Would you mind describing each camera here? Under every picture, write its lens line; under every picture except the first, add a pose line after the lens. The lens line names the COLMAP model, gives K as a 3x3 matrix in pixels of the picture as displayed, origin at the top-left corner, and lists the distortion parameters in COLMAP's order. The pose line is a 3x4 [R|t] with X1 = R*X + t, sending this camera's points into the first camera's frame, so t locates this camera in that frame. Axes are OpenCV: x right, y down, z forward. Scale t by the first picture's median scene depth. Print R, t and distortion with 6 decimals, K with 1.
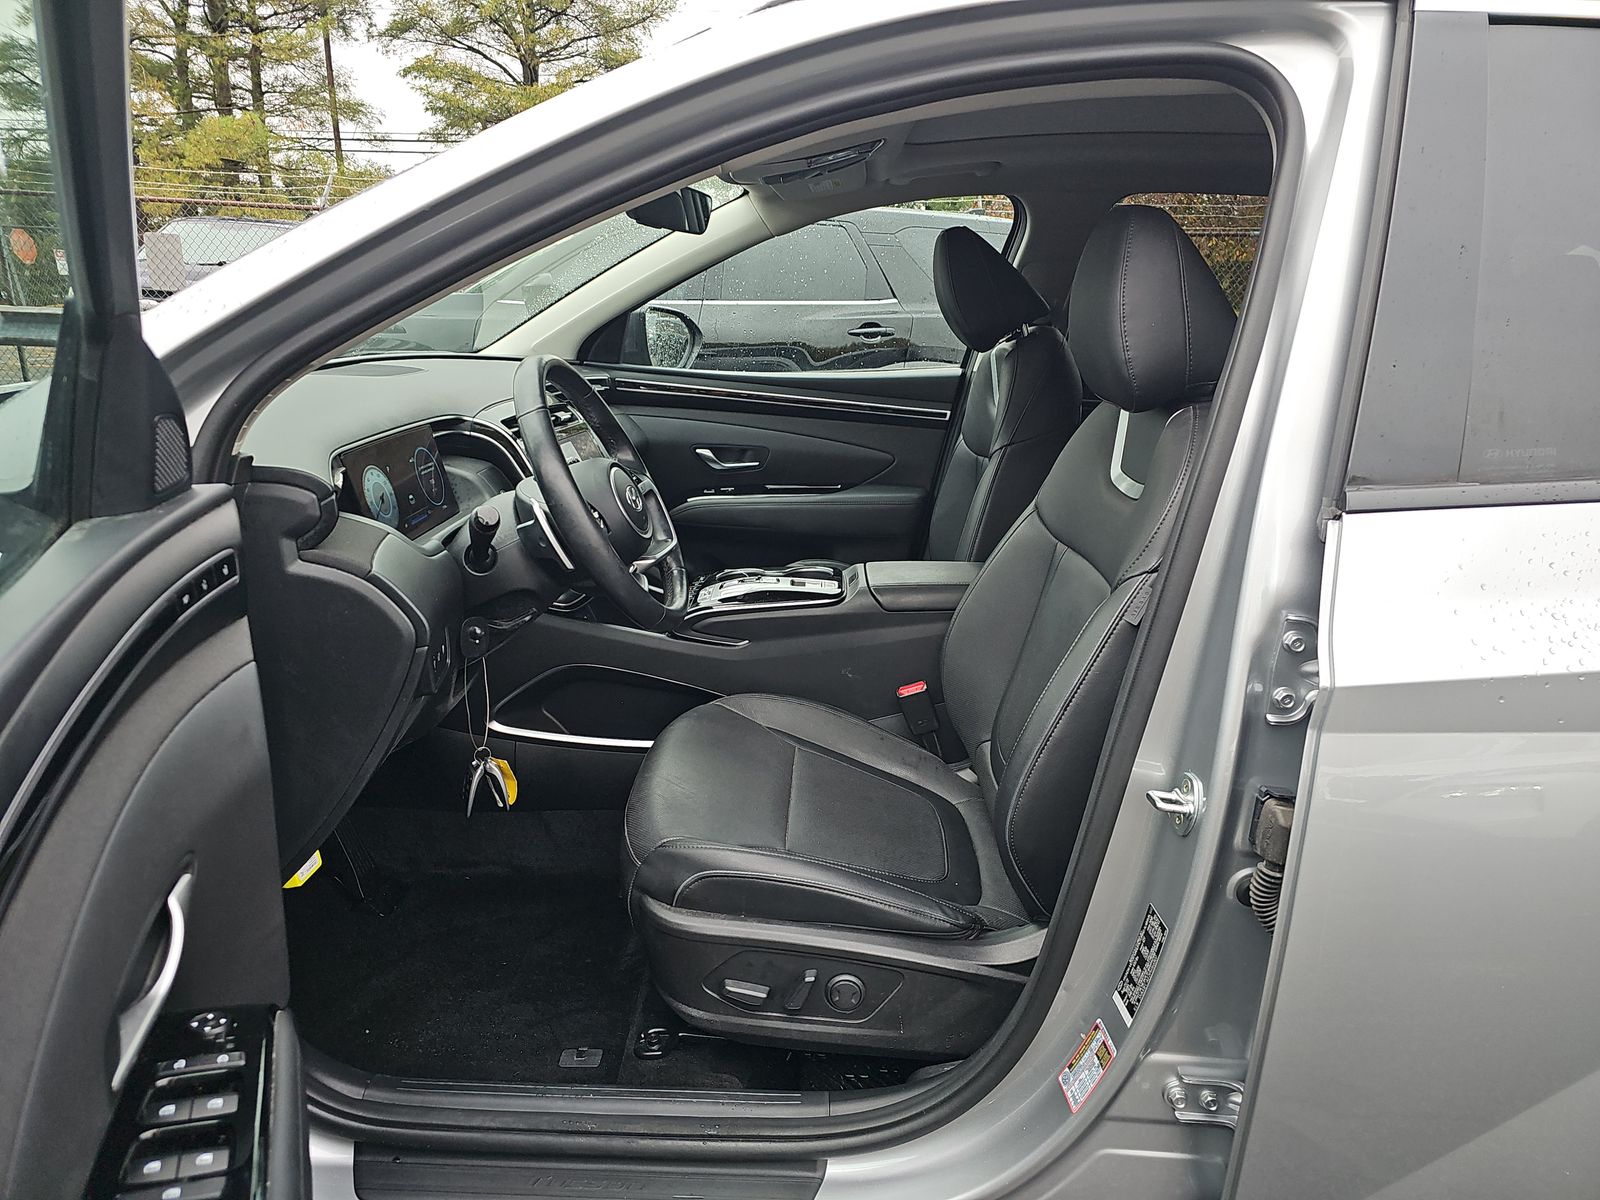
lens RADIAL K [[1086.7, 0, 791.9], [0, 1086.7, 598.8], [0, 0, 1]] dist [0.023193, -0.029263]
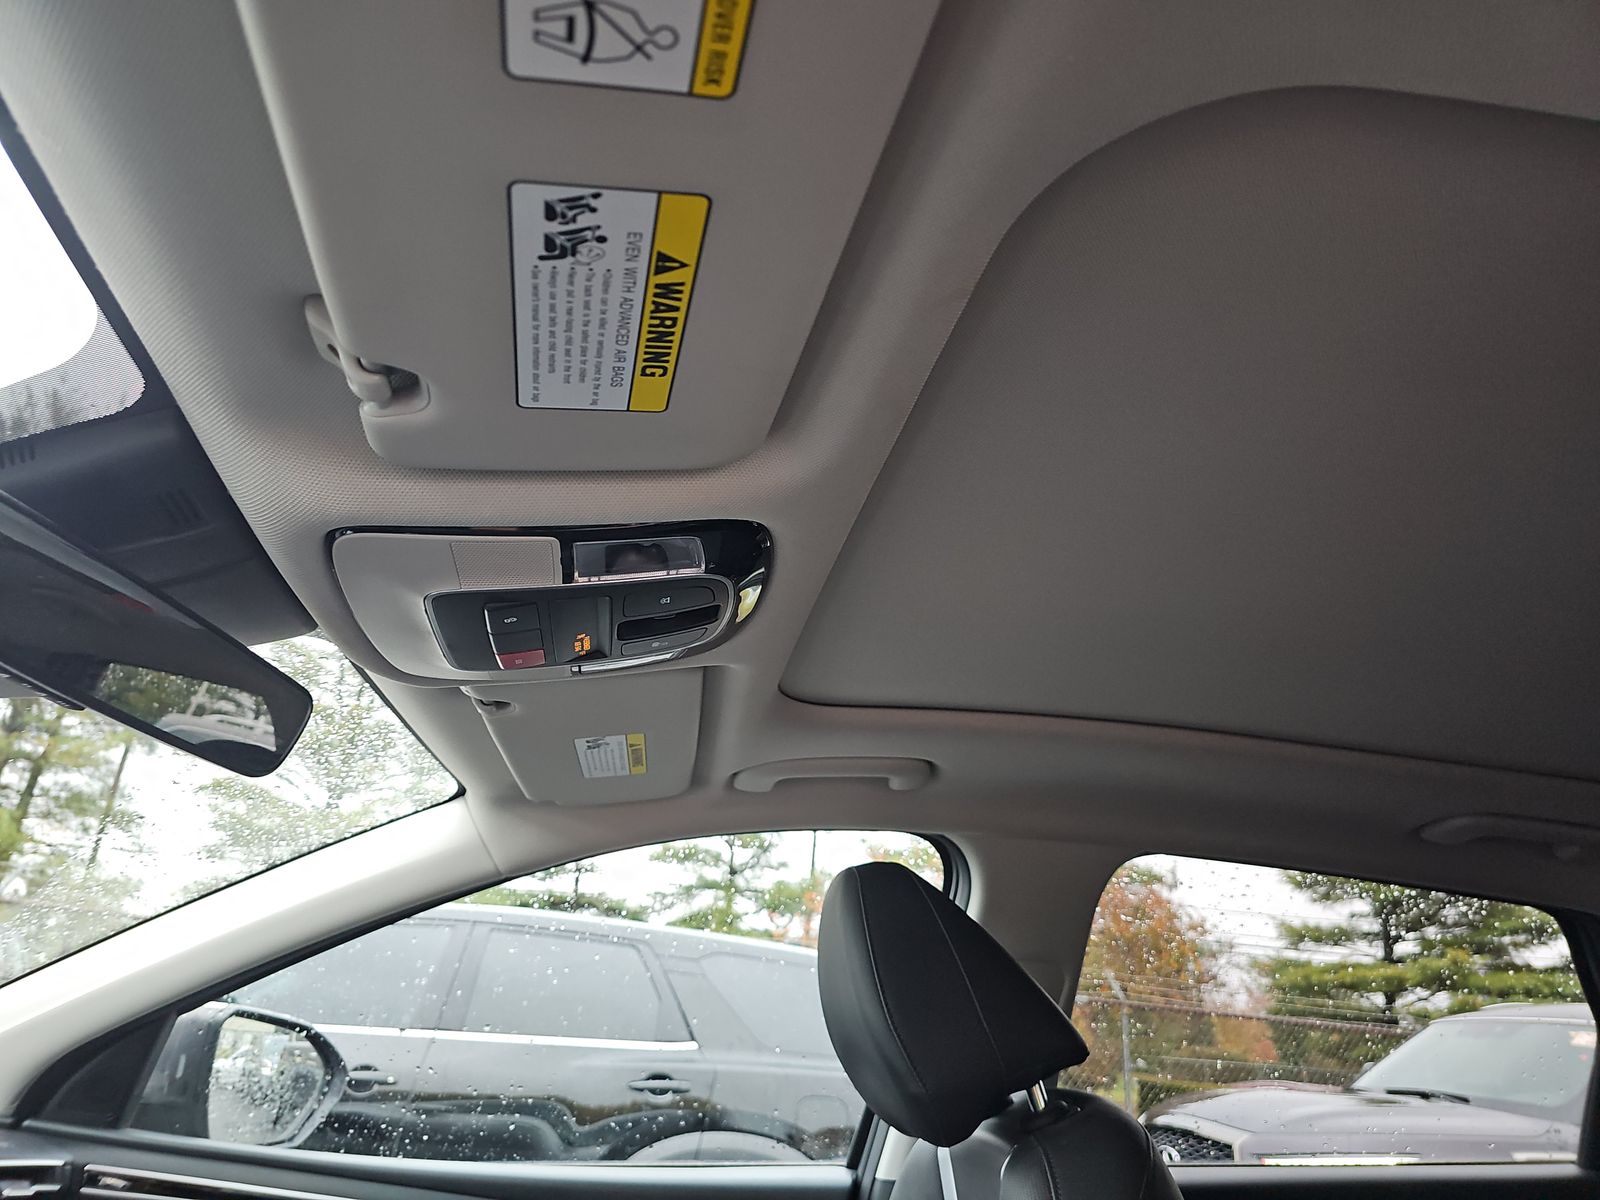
lens RADIAL K [[1086.7, 0, 803.7], [0, 1086.7, 610.1], [0, 0, 1]] dist [0.023193, -0.029263]
pose [[0.979787, 0.116546, 0.162589, 0.009542], [0.006703, 0.793175, -0.608957, -0.046563], [-0.199933, 0.597738, 0.776361, 0.196636]]
